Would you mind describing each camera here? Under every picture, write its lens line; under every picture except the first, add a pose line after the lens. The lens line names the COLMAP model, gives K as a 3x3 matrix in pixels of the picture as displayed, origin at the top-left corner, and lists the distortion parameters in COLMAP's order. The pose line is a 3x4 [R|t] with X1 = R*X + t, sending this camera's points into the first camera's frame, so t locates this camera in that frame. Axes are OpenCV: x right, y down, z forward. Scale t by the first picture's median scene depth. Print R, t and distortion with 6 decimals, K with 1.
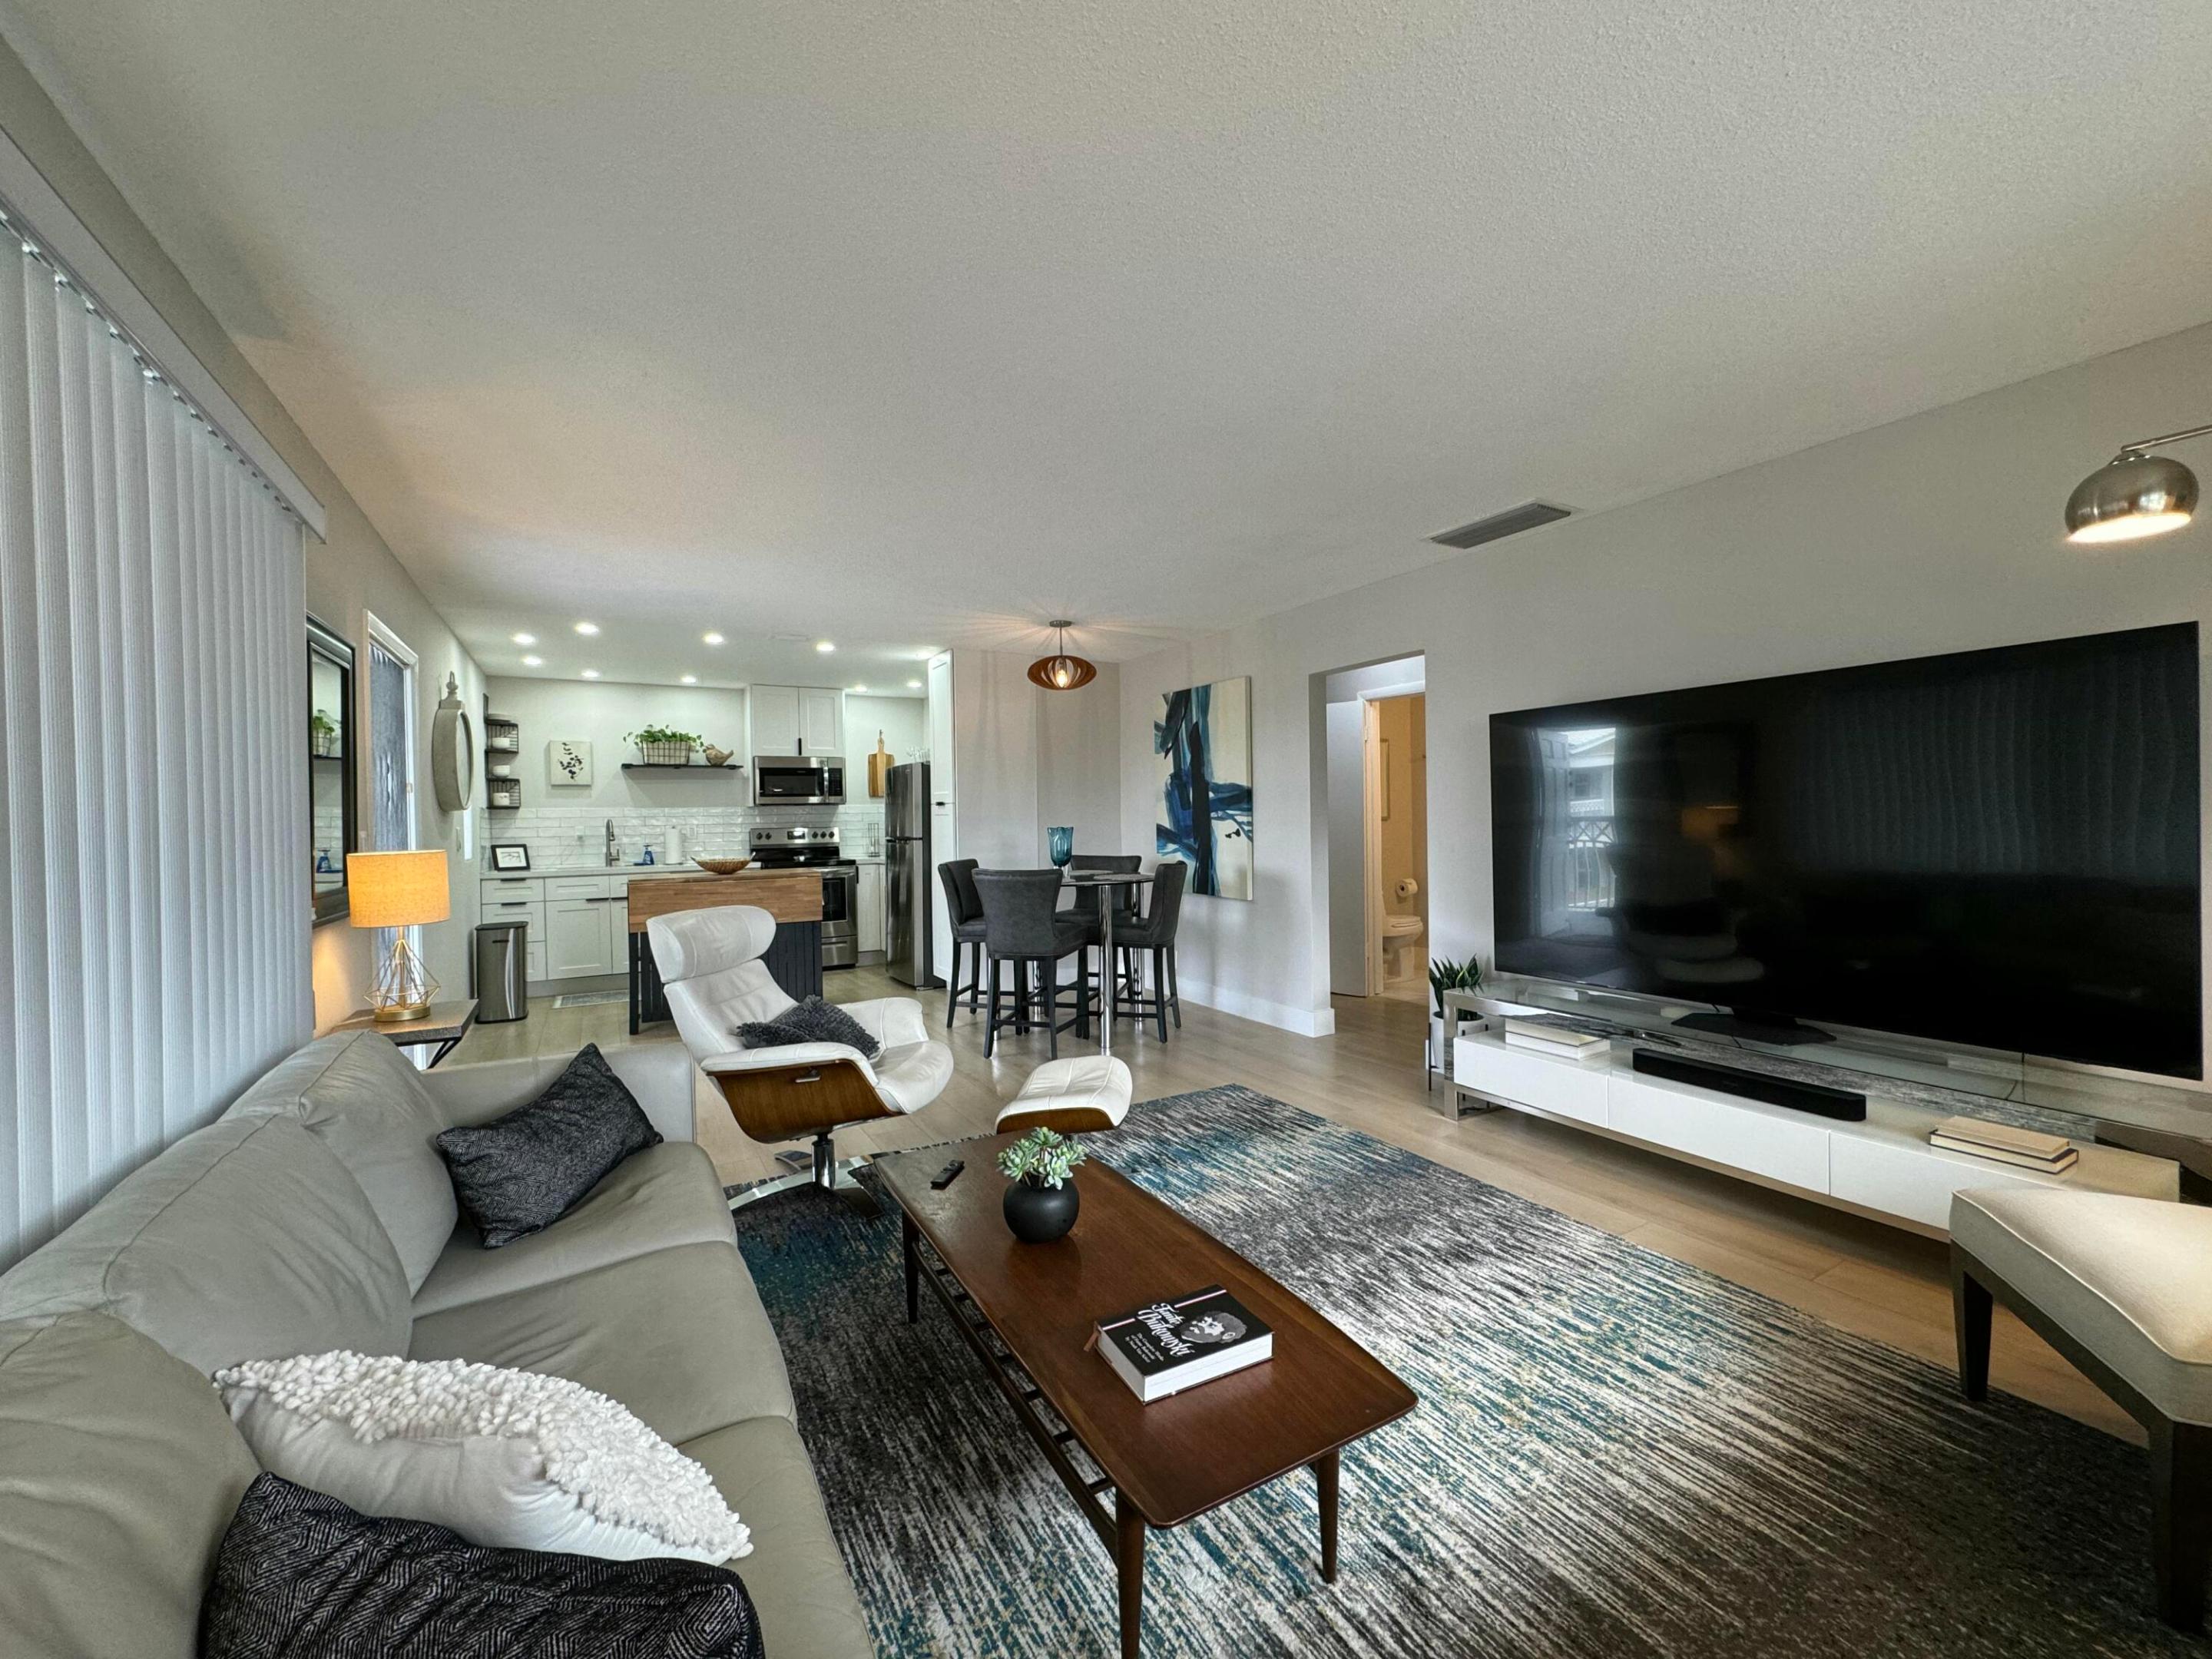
lens RADIAL K [[881.2, 0, 1104.8], [0, 881.2, 828.2], [0, 0, 1]] dist [-0.002740, 0.000436]
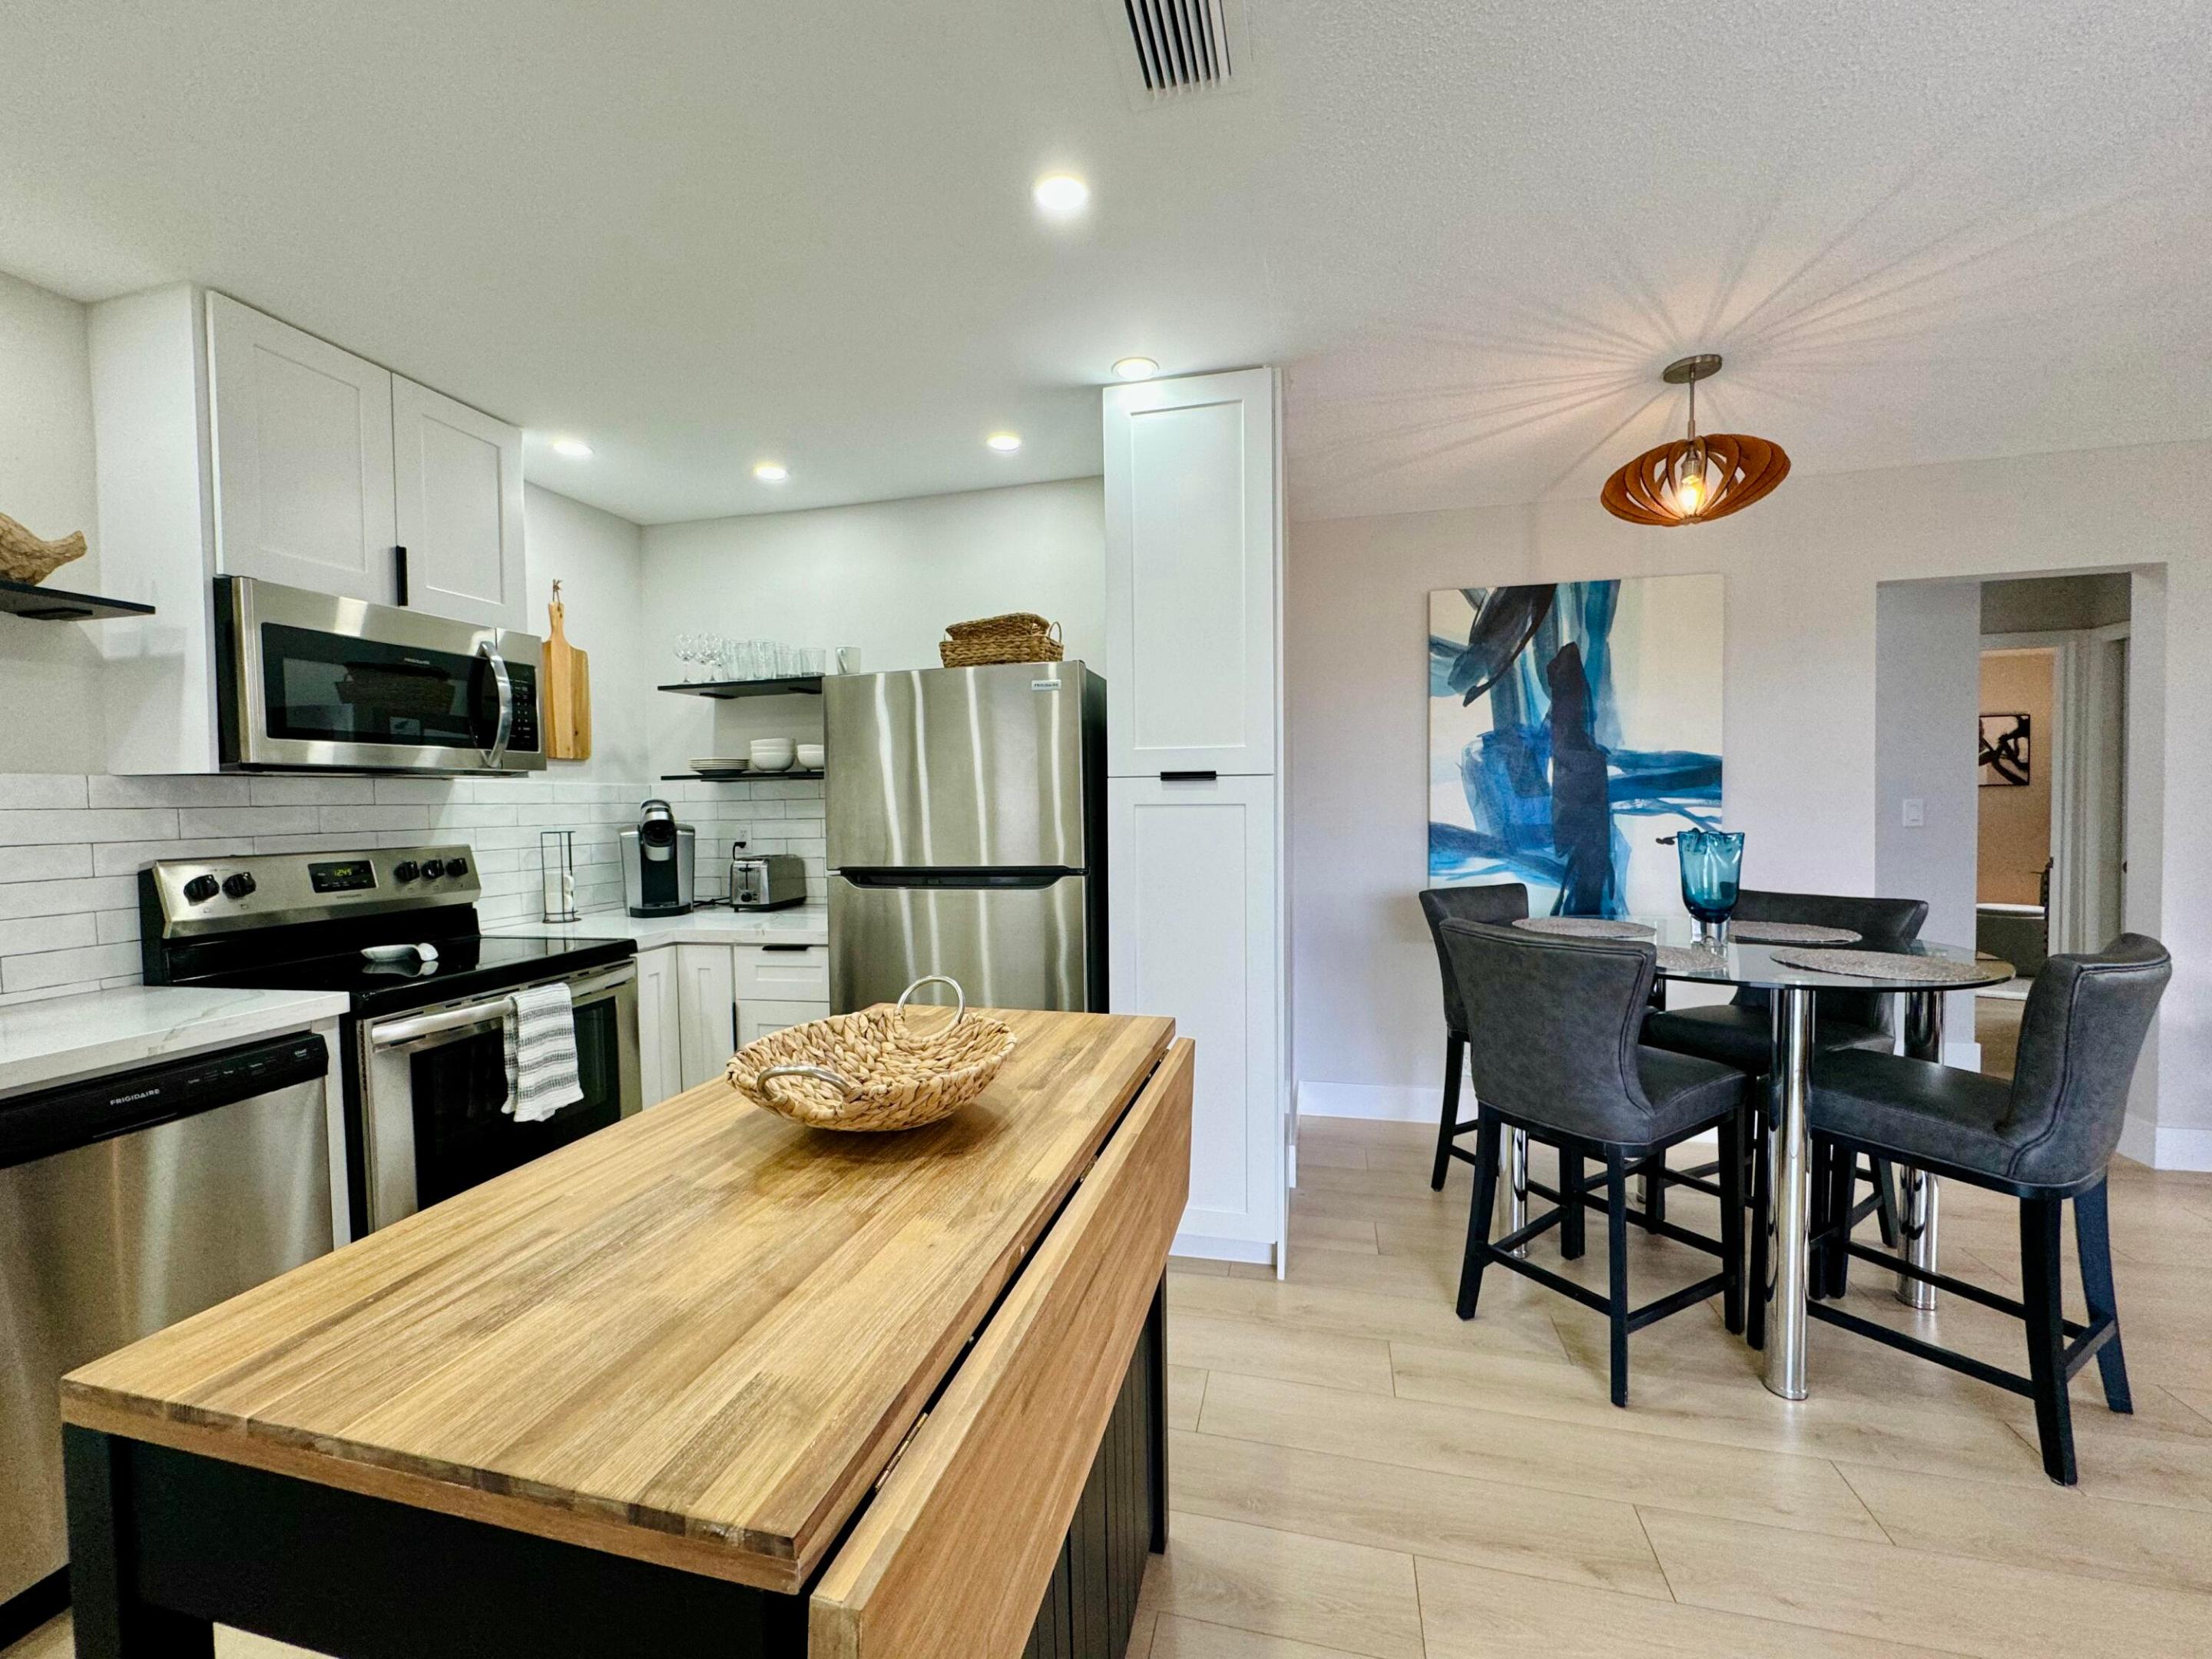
lens RADIAL K [[881.2, 0, 1104.4], [0, 881.2, 828.6], [0, 0, 1]] dist [-0.002740, 0.000436]
pose [[0.692792, -0.016346, 0.720952, -0.521960], [0.014022, 0.999859, 0.009195, -0.009777], [-0.721001, 0.003739, 0.692924, 0.824847]]
